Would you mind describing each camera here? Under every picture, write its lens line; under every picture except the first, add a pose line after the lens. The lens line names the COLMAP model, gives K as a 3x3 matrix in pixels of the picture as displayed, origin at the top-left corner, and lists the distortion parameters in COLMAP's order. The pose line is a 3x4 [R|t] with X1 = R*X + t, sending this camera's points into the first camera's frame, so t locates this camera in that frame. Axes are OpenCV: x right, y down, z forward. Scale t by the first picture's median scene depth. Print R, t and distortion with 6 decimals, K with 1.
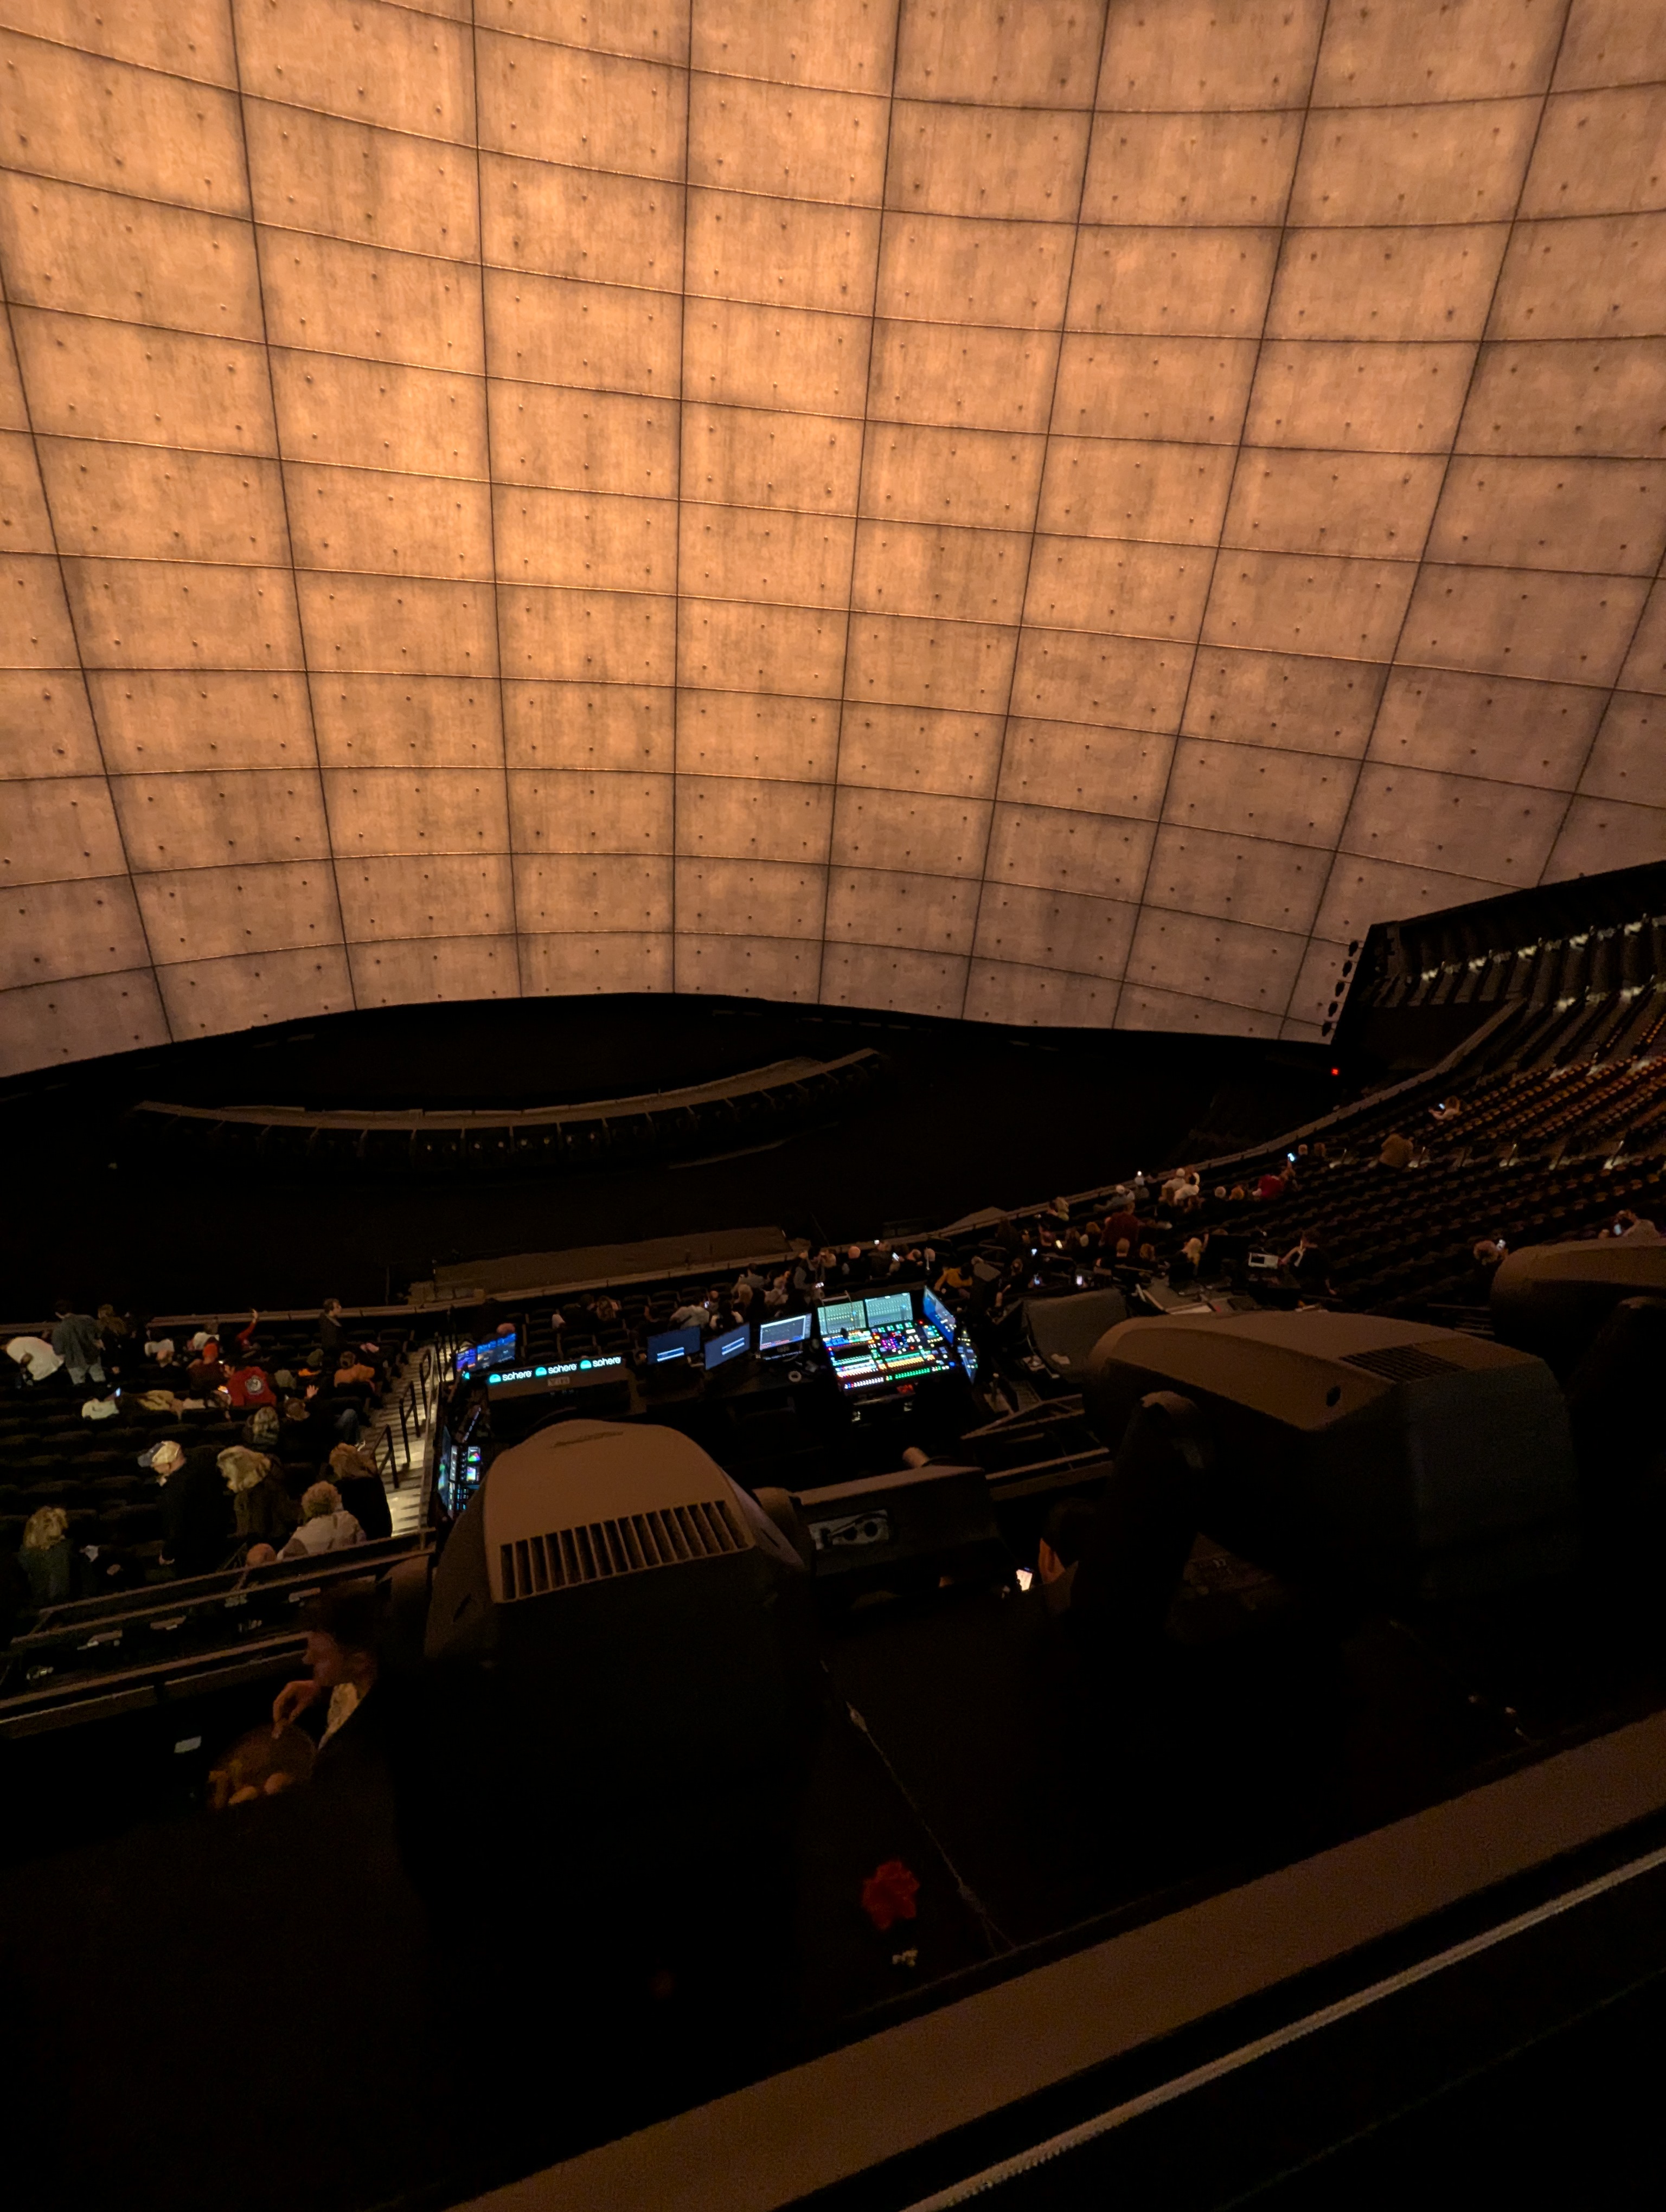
lens RADIAL K [[1041.2, 0, 833.0], [0, 1041.2, 1106.0], [0, 0, 1]] dist [0.000688, -0.001011]
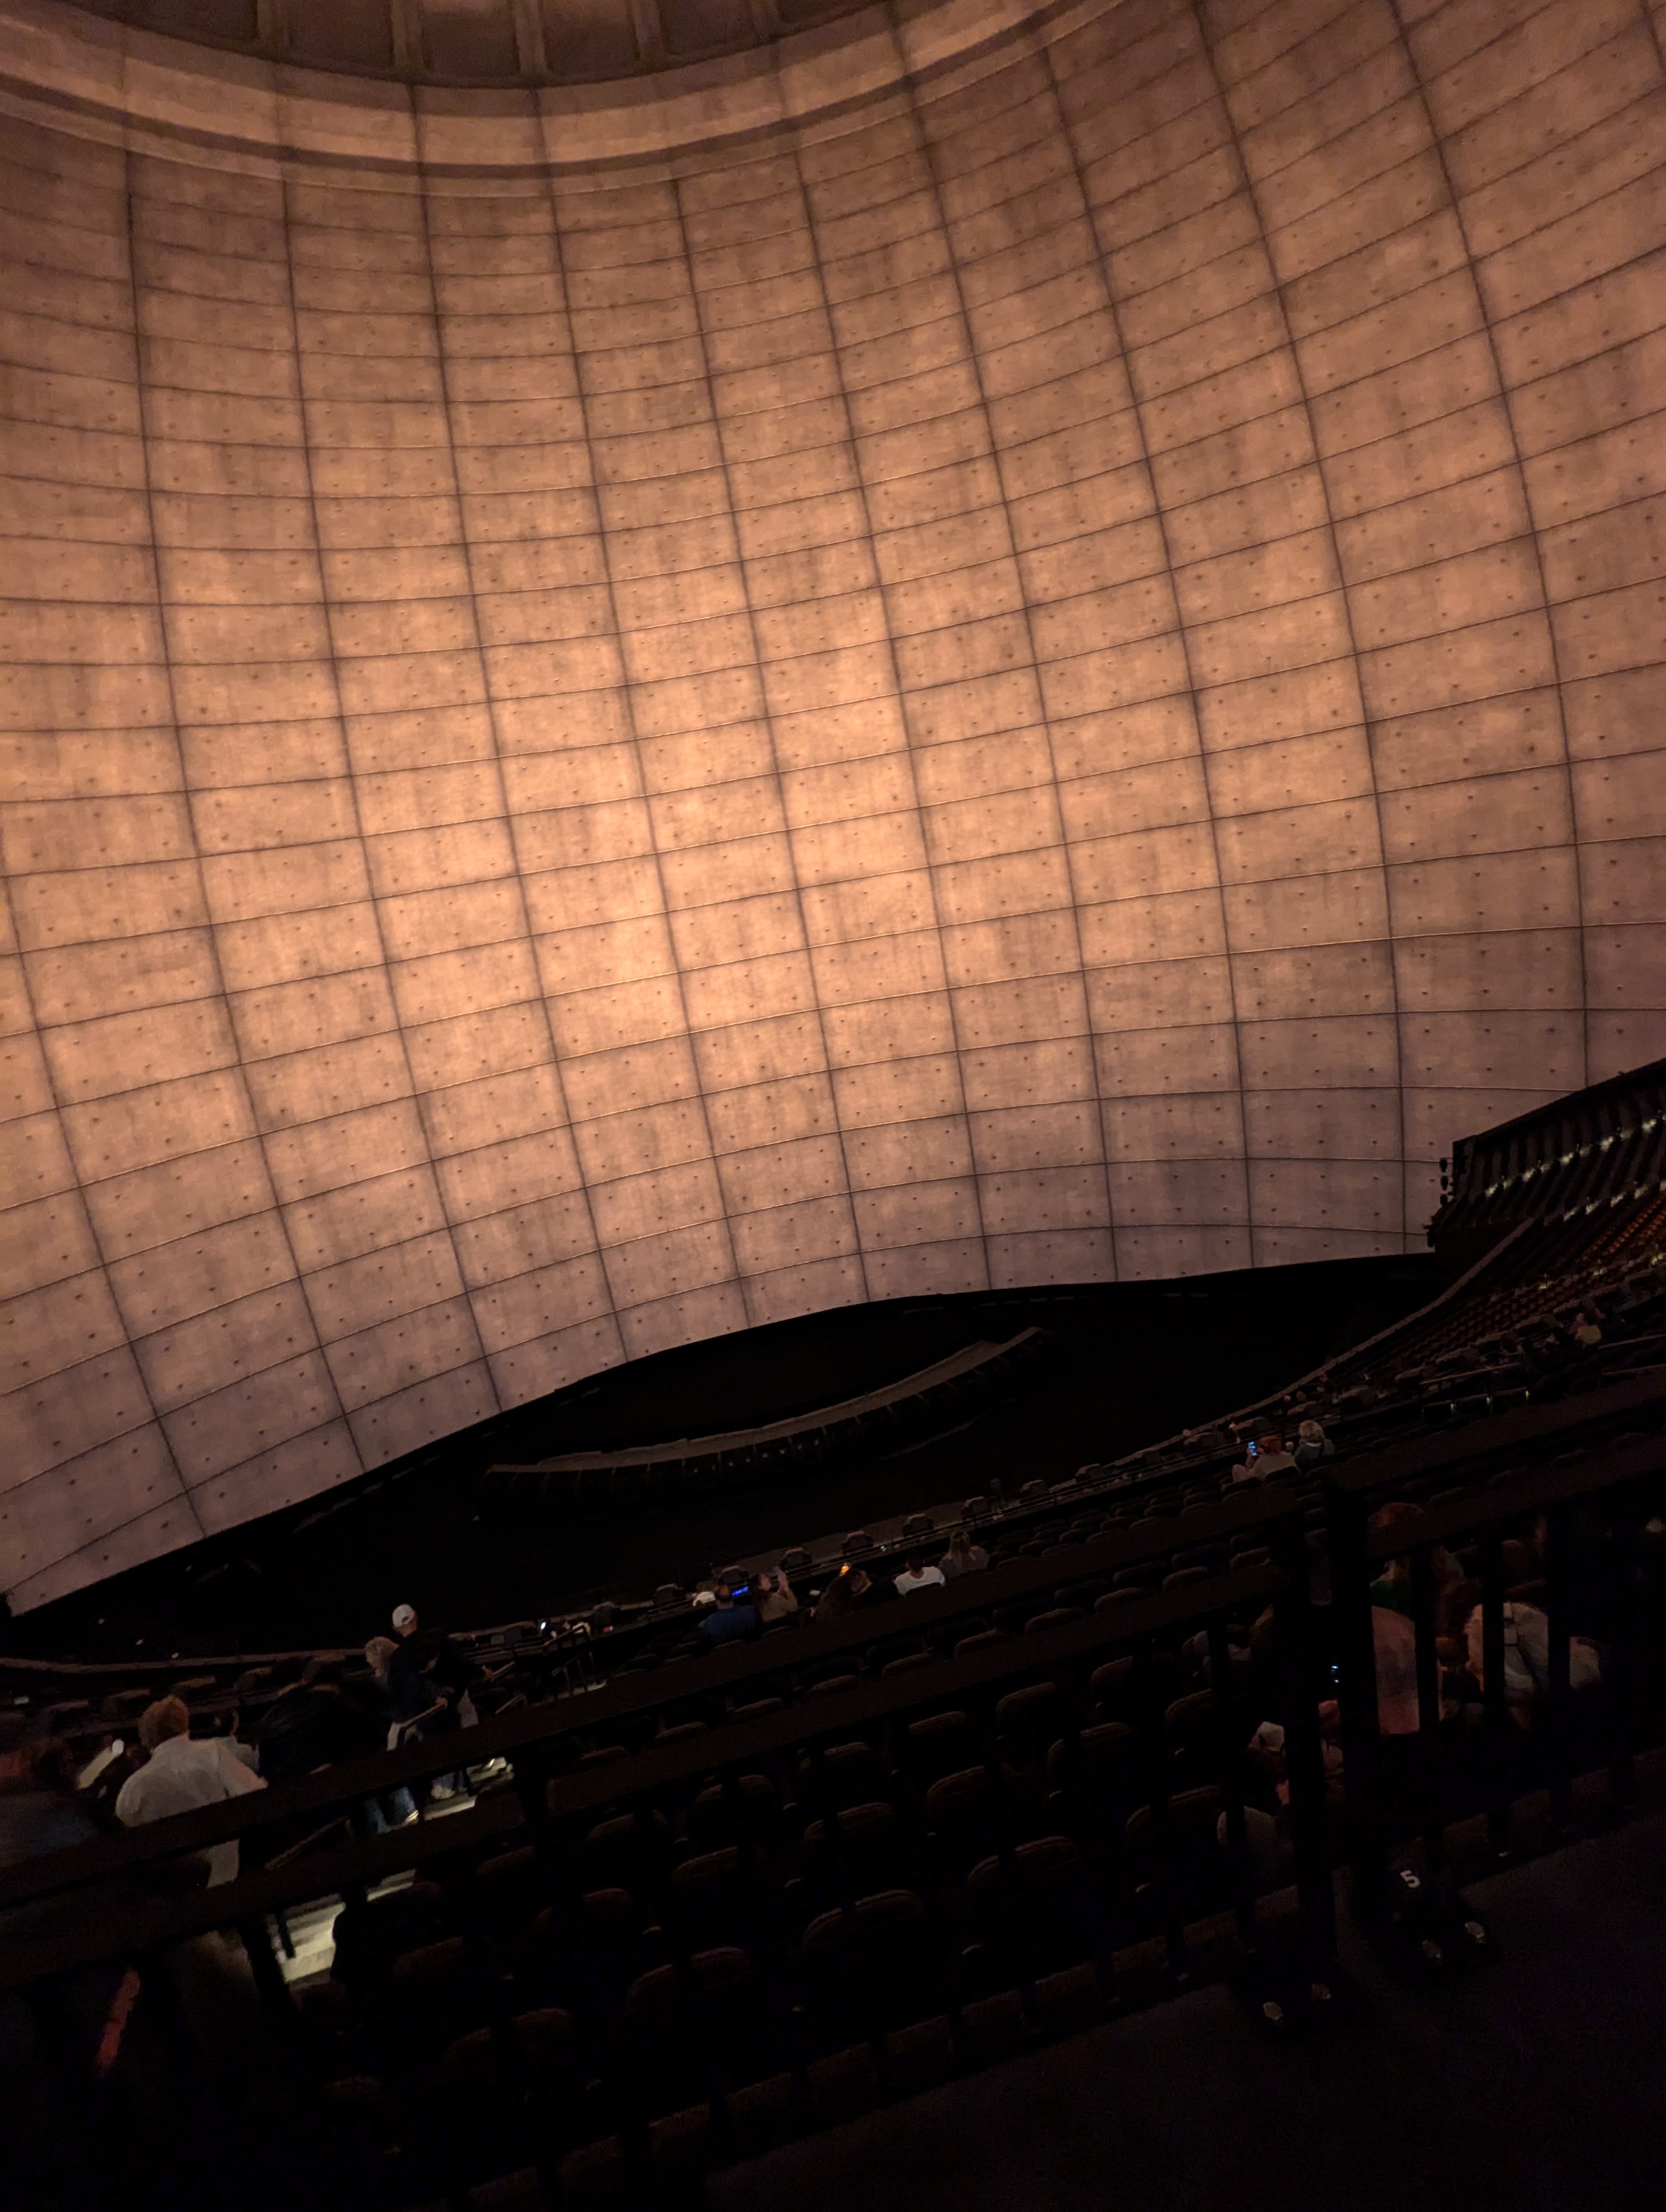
lens RADIAL K [[1041.2, 0, 833.0], [0, 1041.2, 1106.0], [0, 0, 1]] dist [0.000688, -0.001011]
pose [[0.961040, -0.207310, -0.182825, 0.091352], [0.157899, 0.954634, -0.252473, -0.035112], [0.226871, 0.213768, 0.950175, -0.248751]]
